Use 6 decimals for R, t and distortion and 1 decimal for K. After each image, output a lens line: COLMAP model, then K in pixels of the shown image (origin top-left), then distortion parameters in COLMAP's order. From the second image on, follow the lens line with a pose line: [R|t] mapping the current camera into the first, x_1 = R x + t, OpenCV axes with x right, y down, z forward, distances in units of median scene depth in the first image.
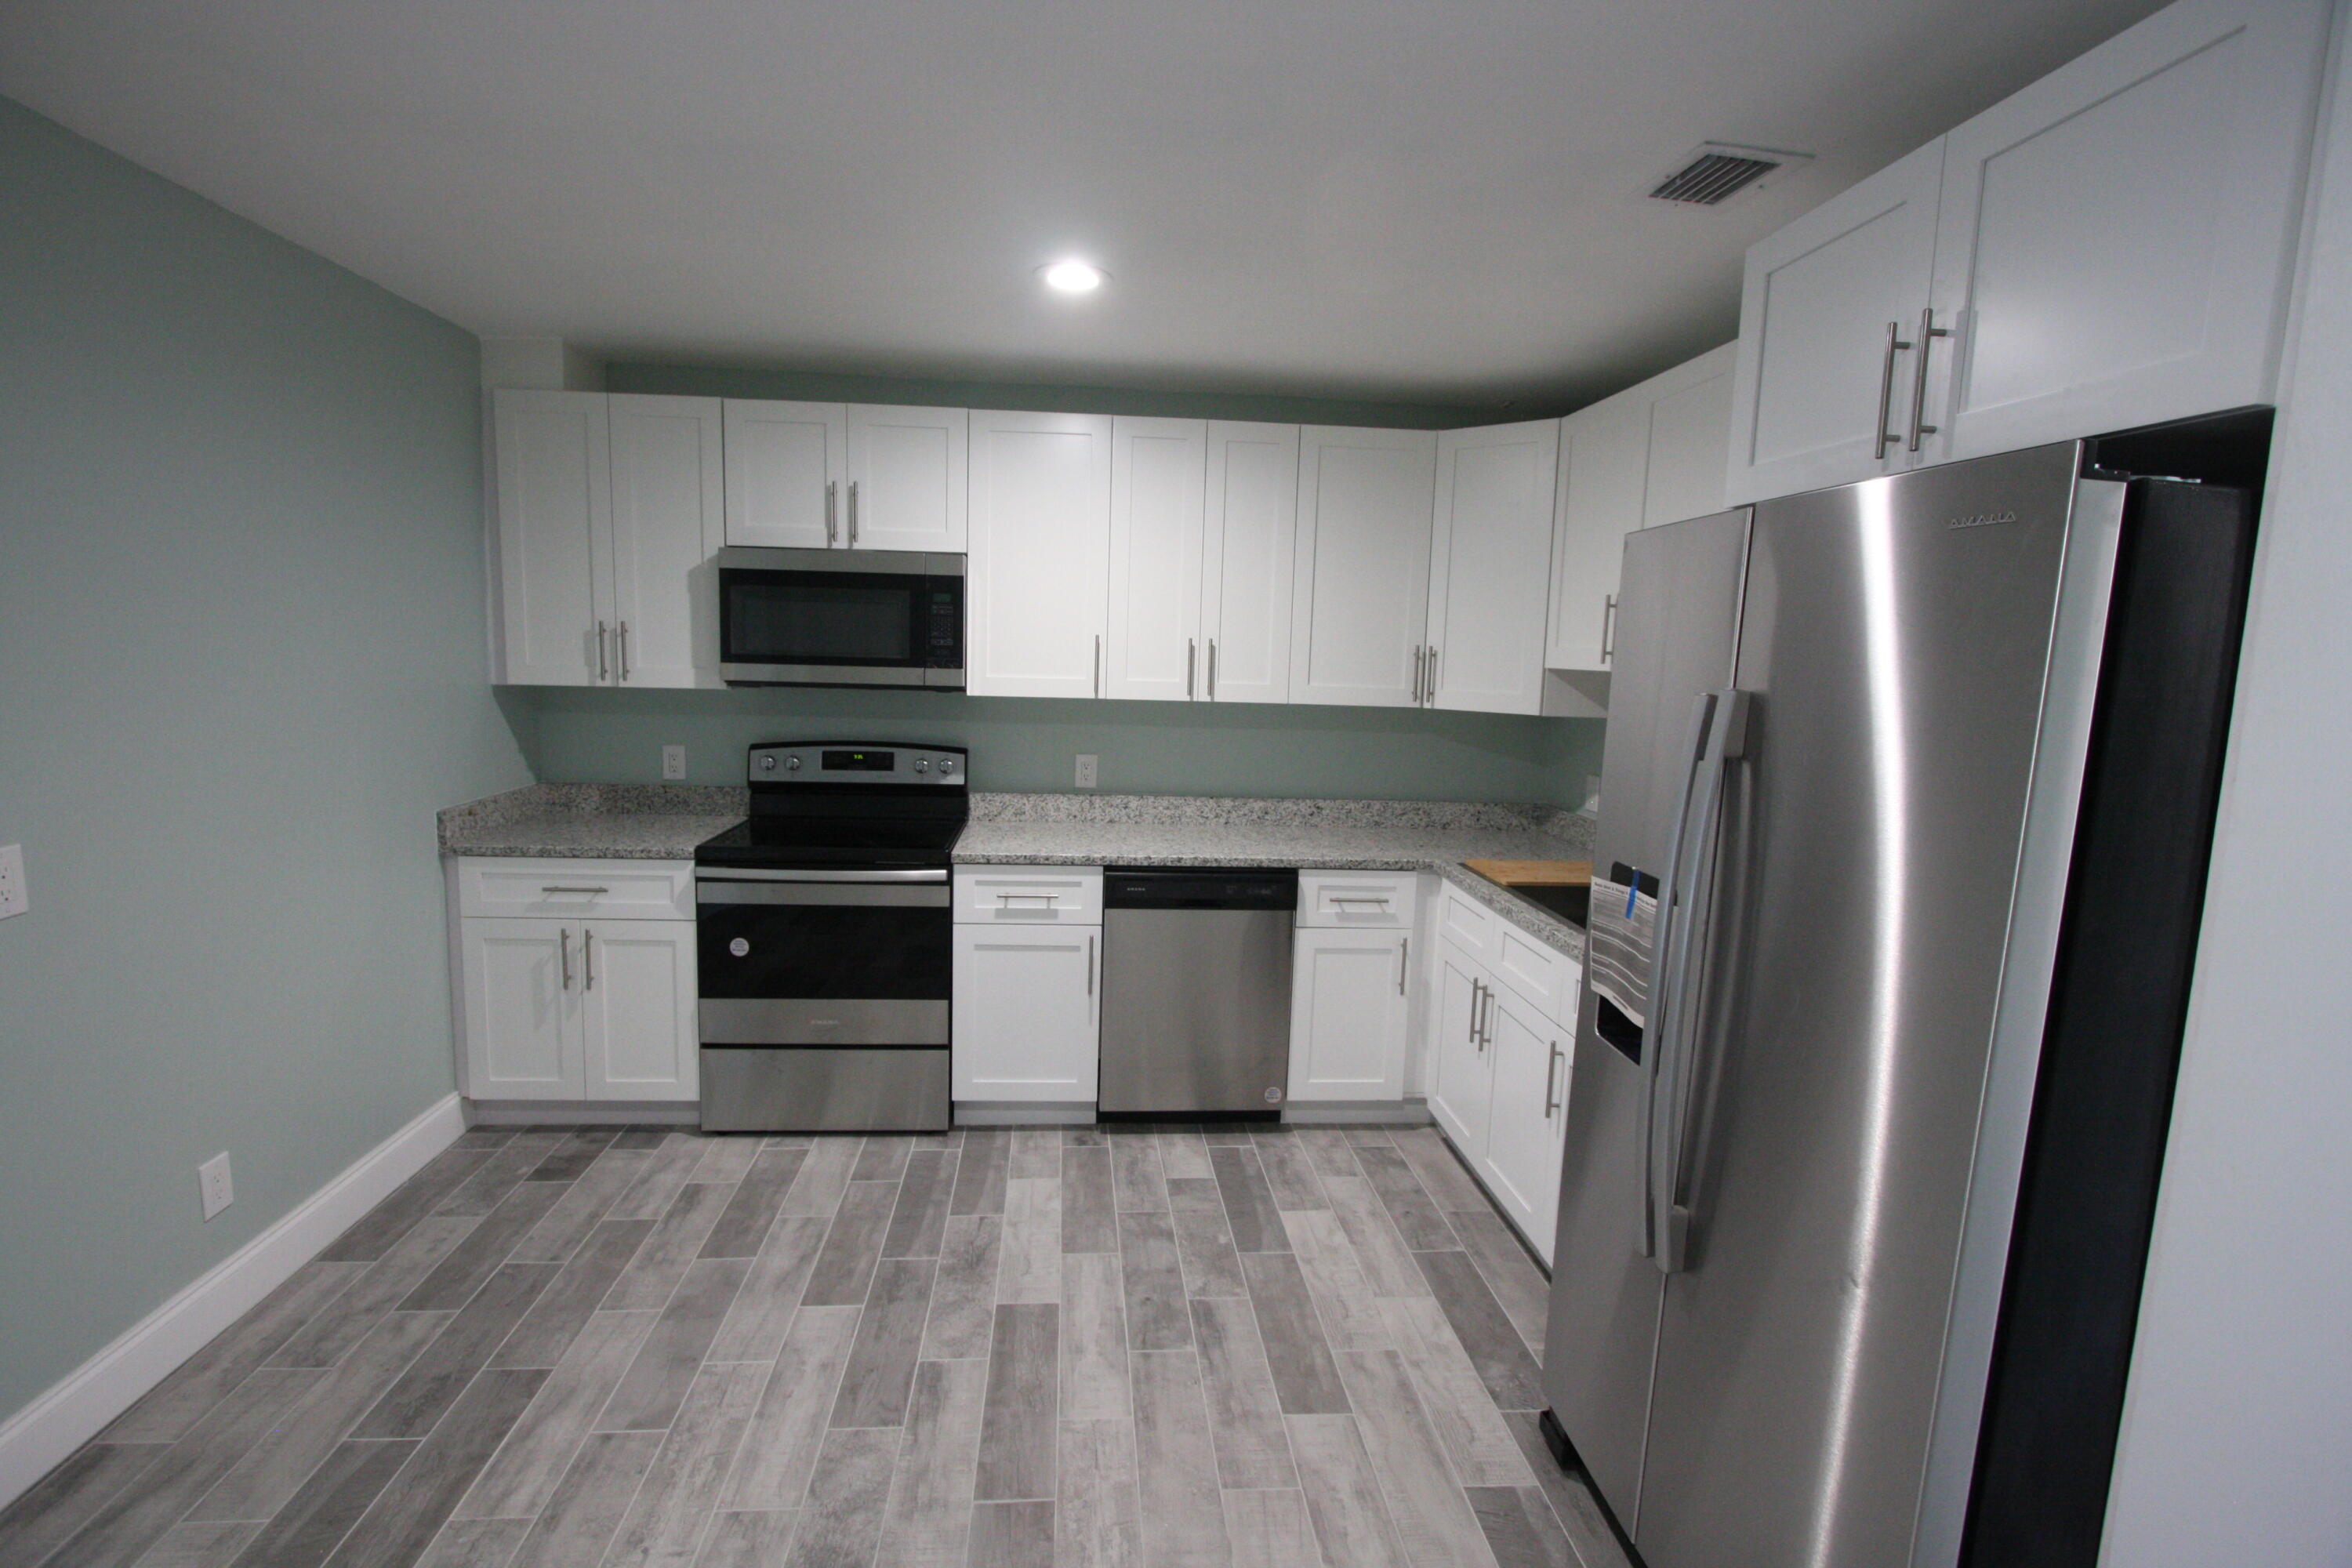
lens RADIAL K [[1087.1, 0, 1154.5], [0, 1087.1, 787.1], [0, 0, 1]] dist [-0.014815, 0.002274]
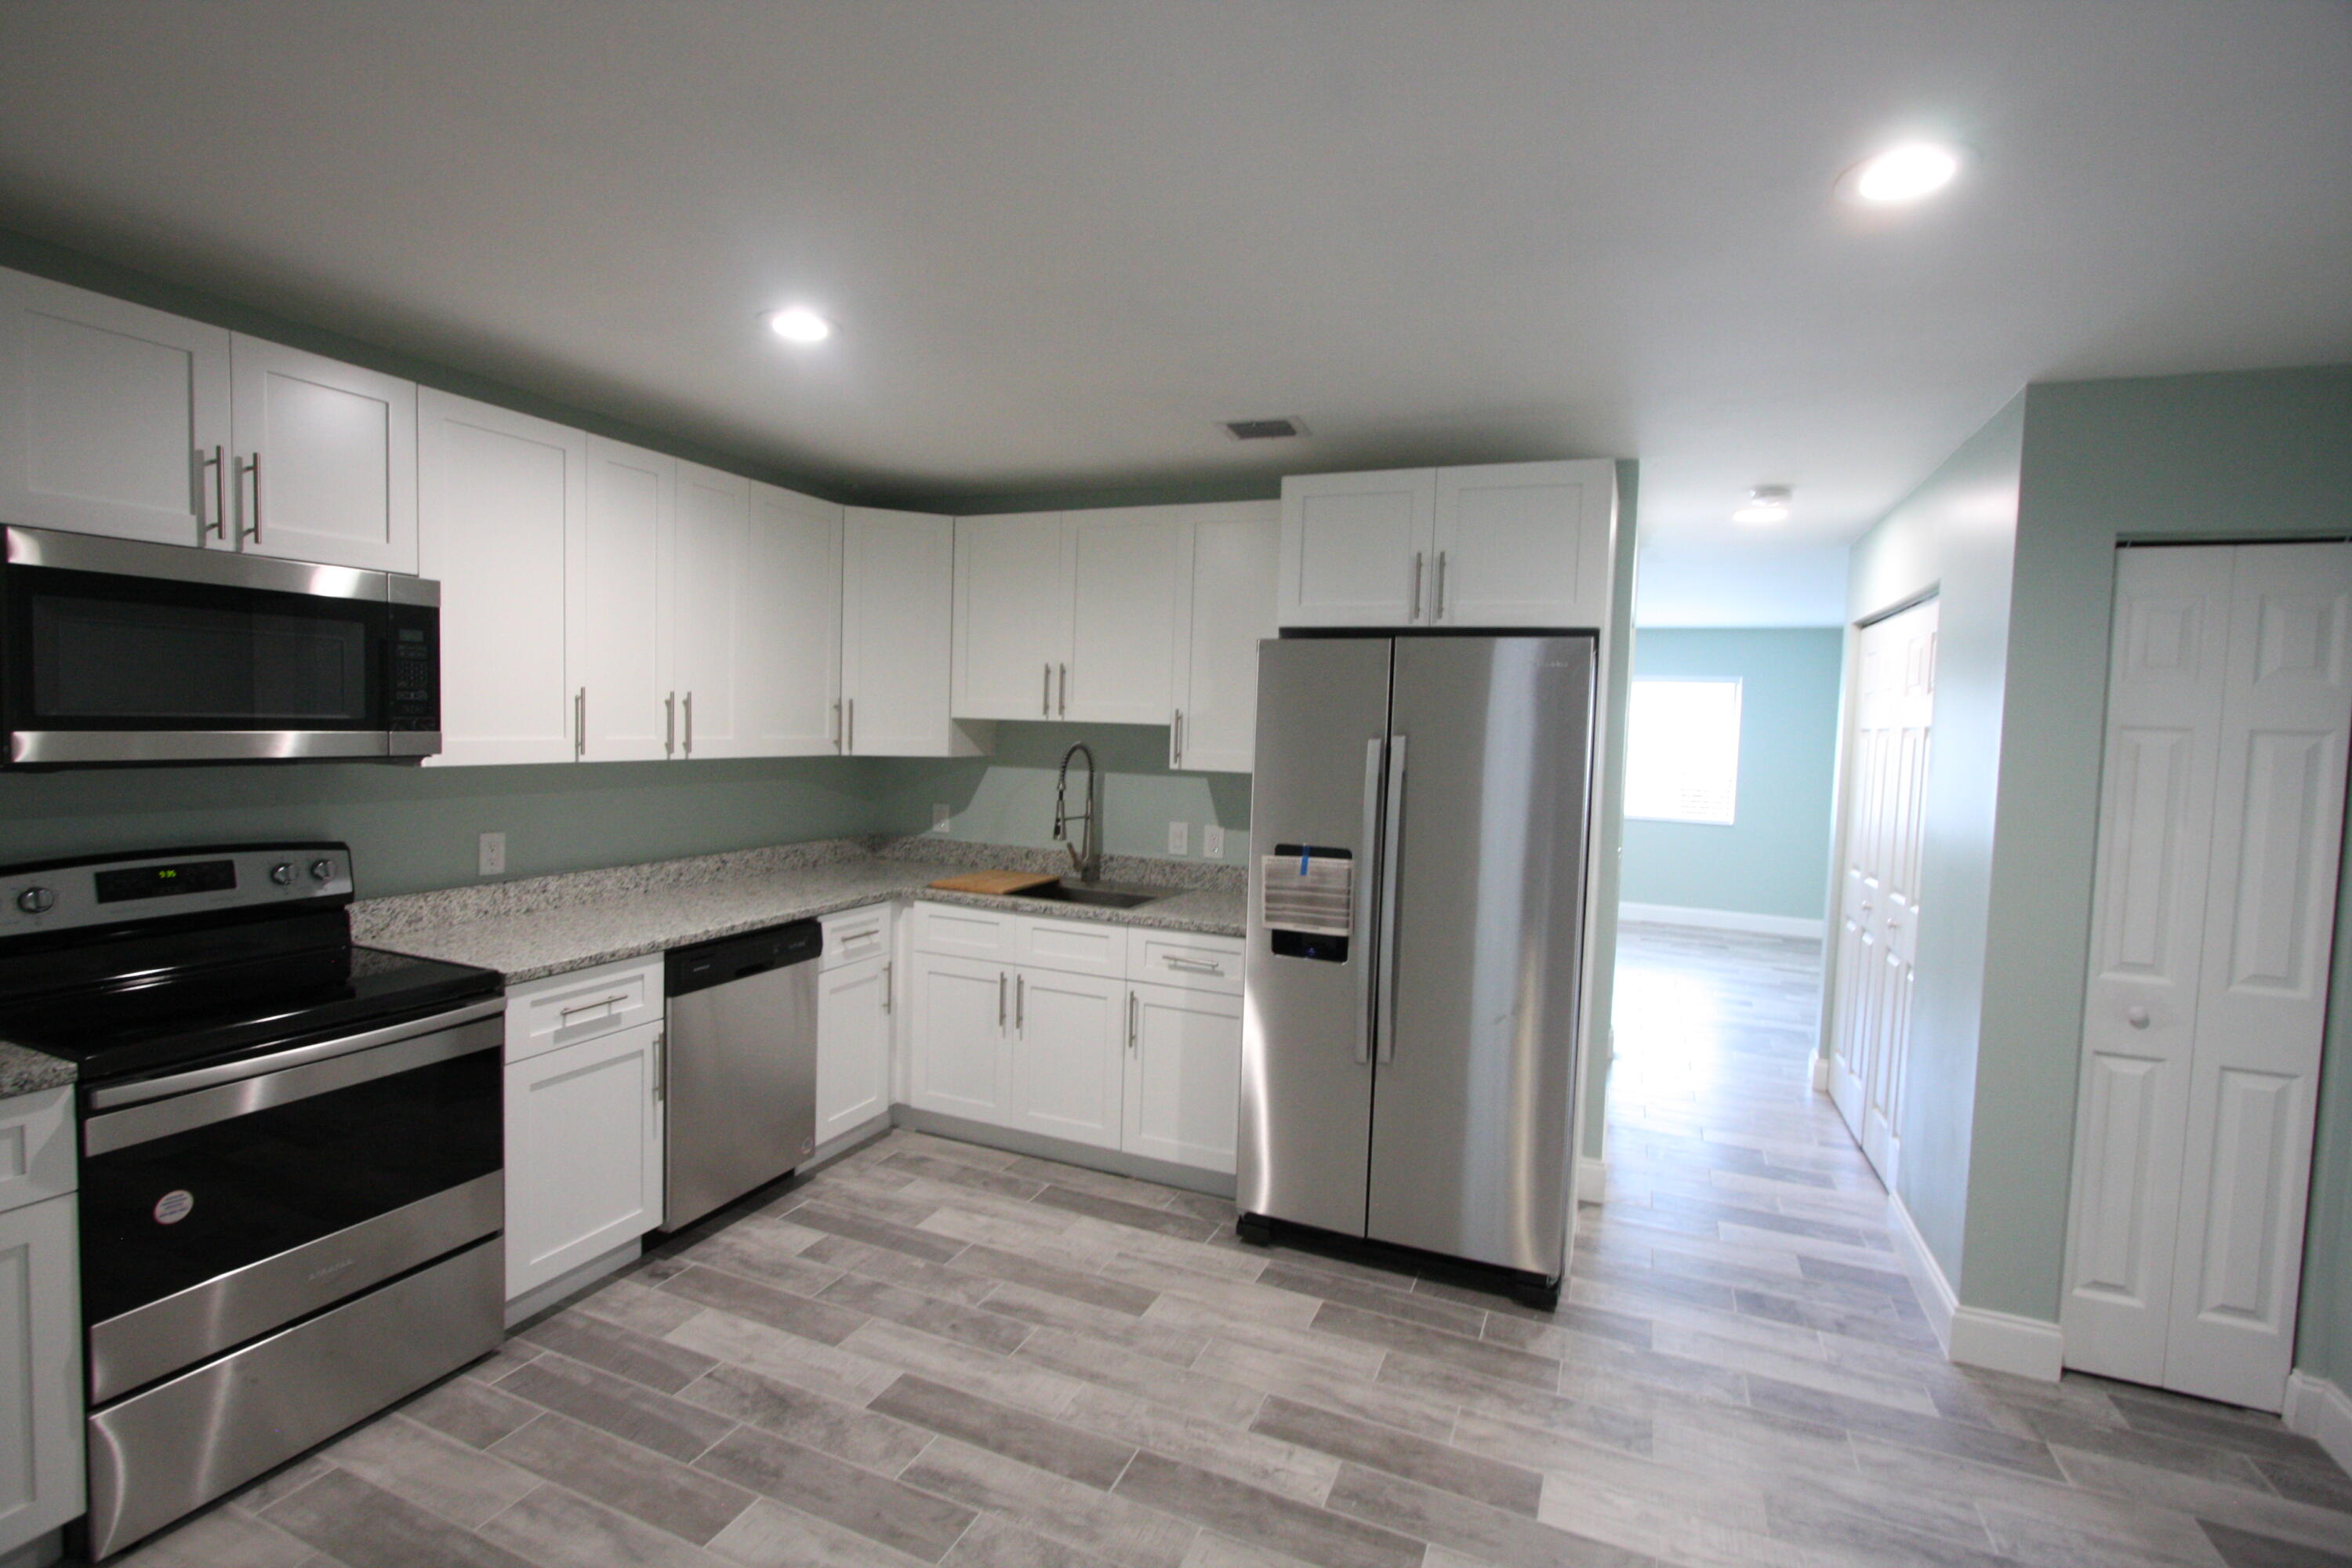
lens RADIAL K [[1087.1, 0, 1154.8], [0, 1087.1, 788.8], [0, 0, 1]] dist [-0.014815, 0.002274]
pose [[0.469915, -0.072428, 0.879735, -0.643497], [0.096500, 0.994870, 0.030361, -0.047676], [-0.877421, 0.070627, 0.474493, 0.235295]]
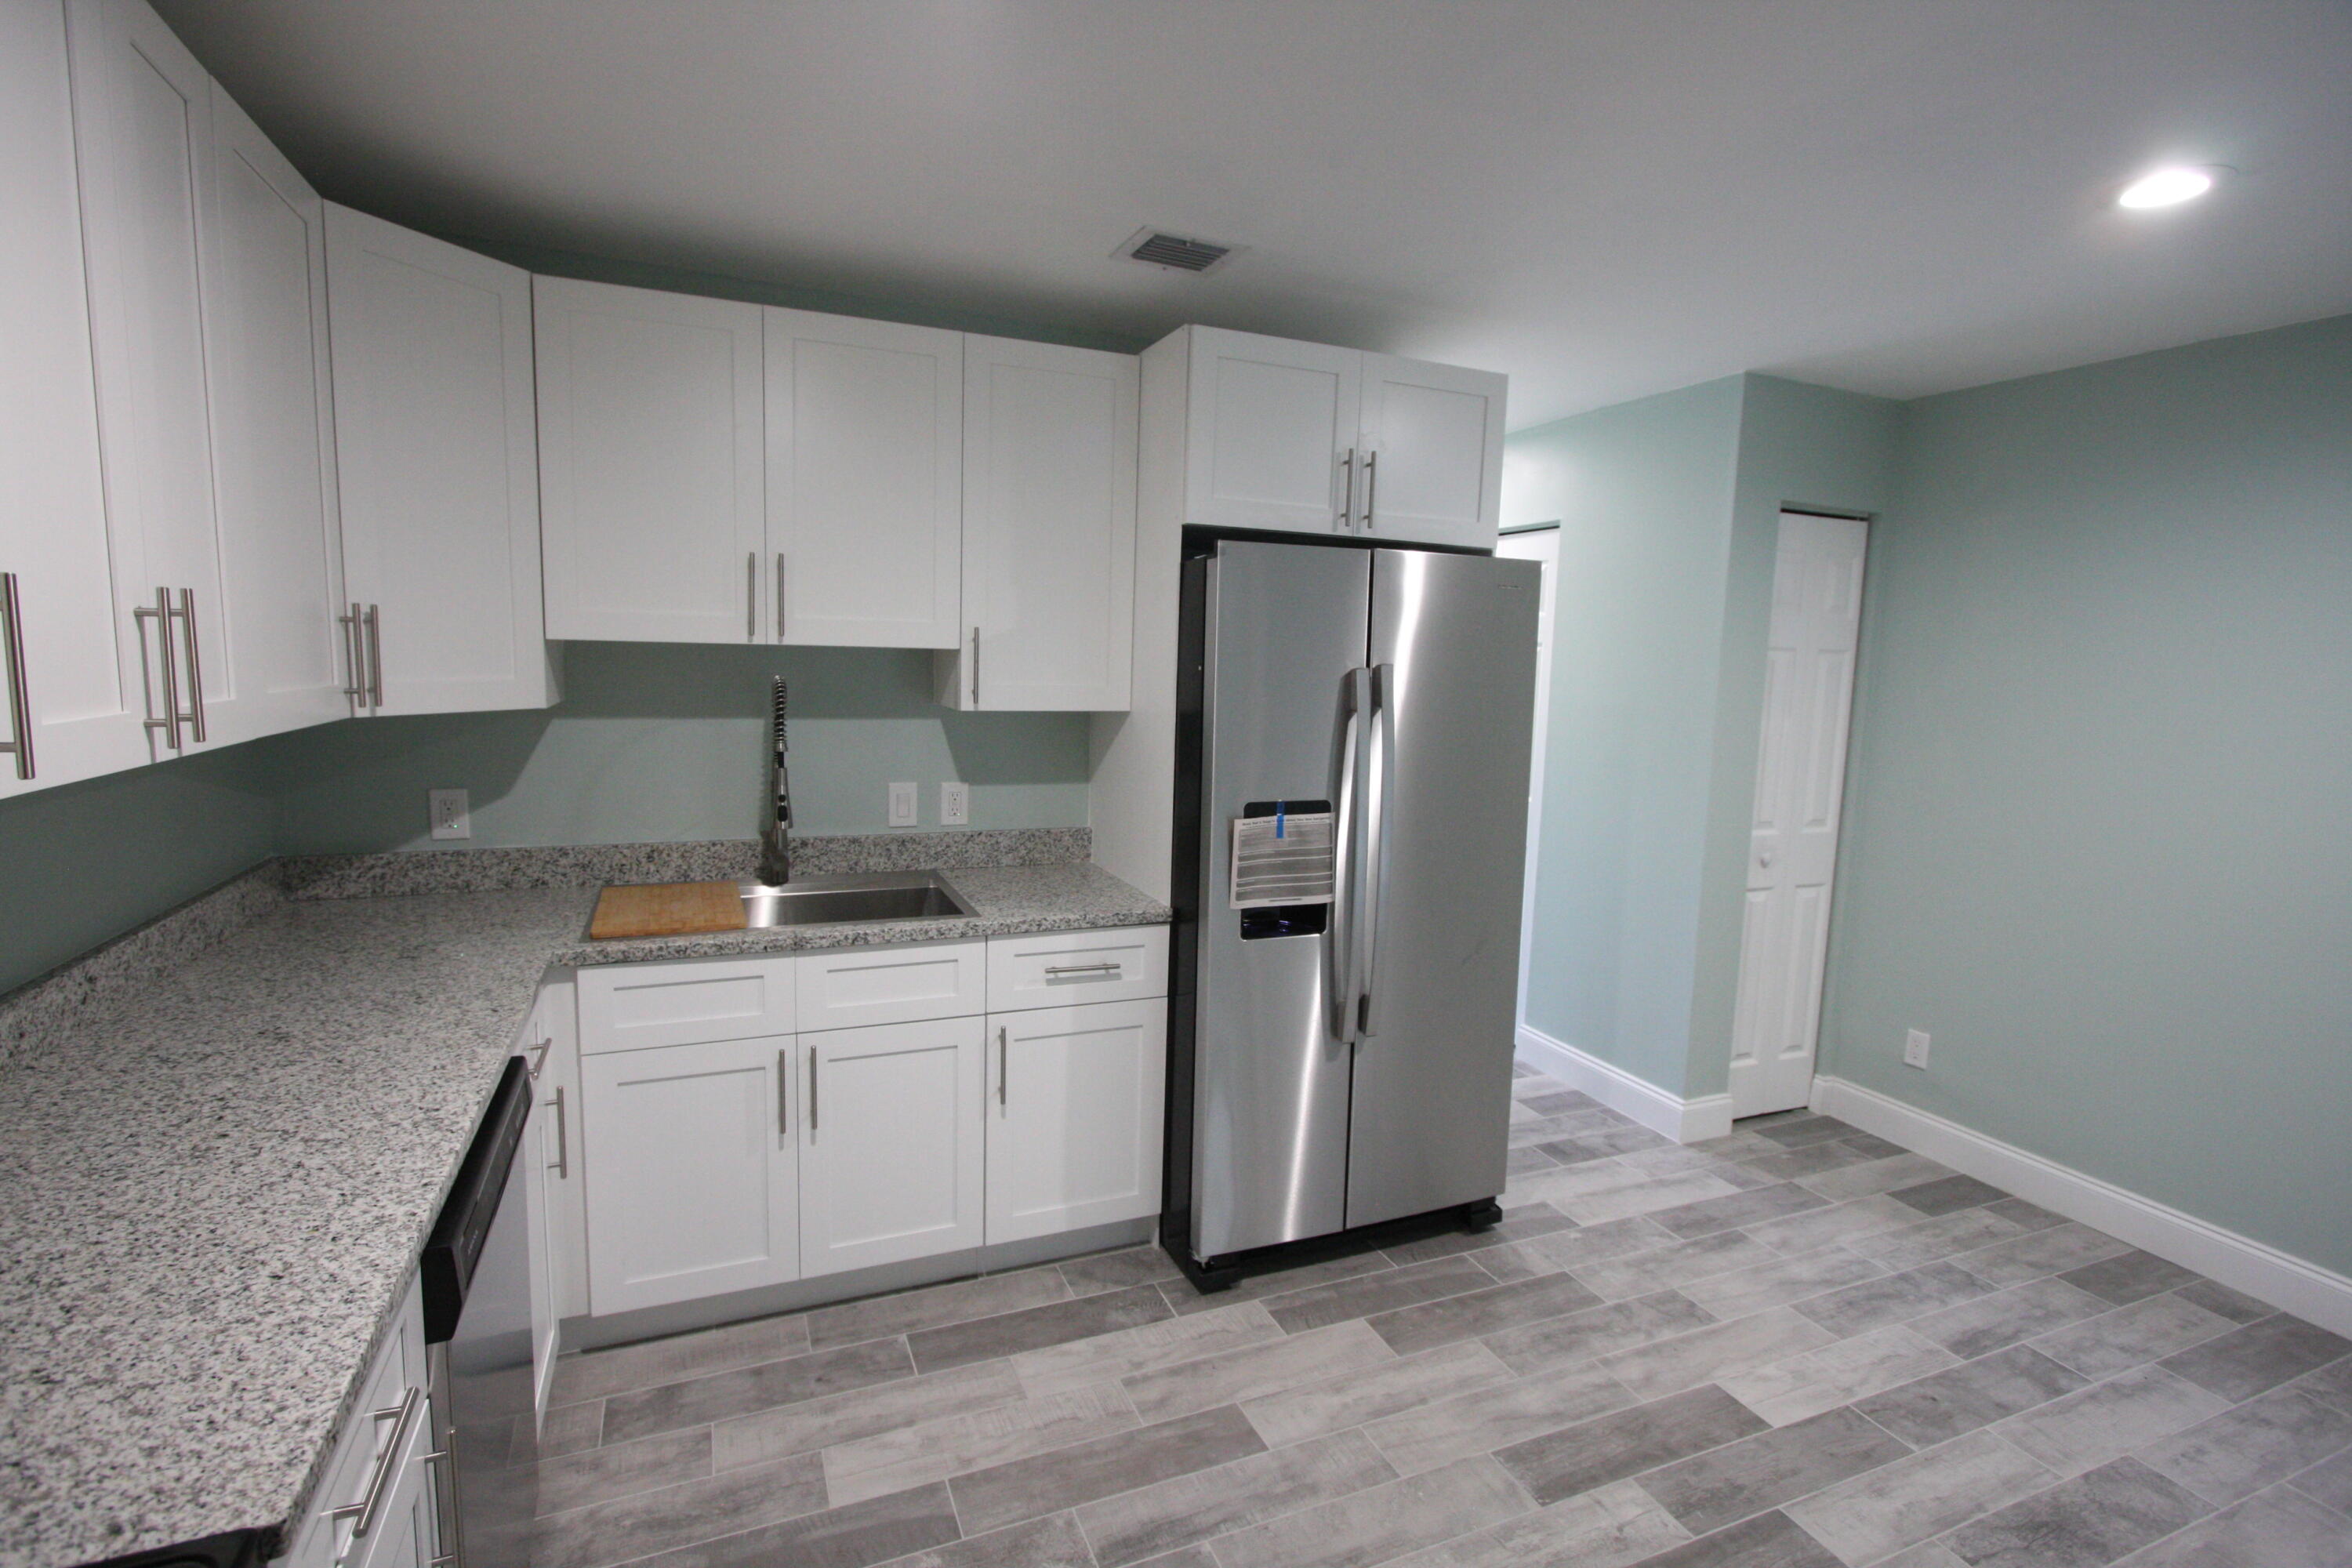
lens RADIAL K [[1087.1, 0, 1152.0], [0, 1087.1, 785.4], [0, 0, 1]] dist [-0.014815, 0.002274]
pose [[-0.307610, -0.158274, 0.938257, -0.444134], [0.084277, 0.977661, 0.192551, -0.124675], [-0.947773, 0.138304, -0.287399, 0.885128]]
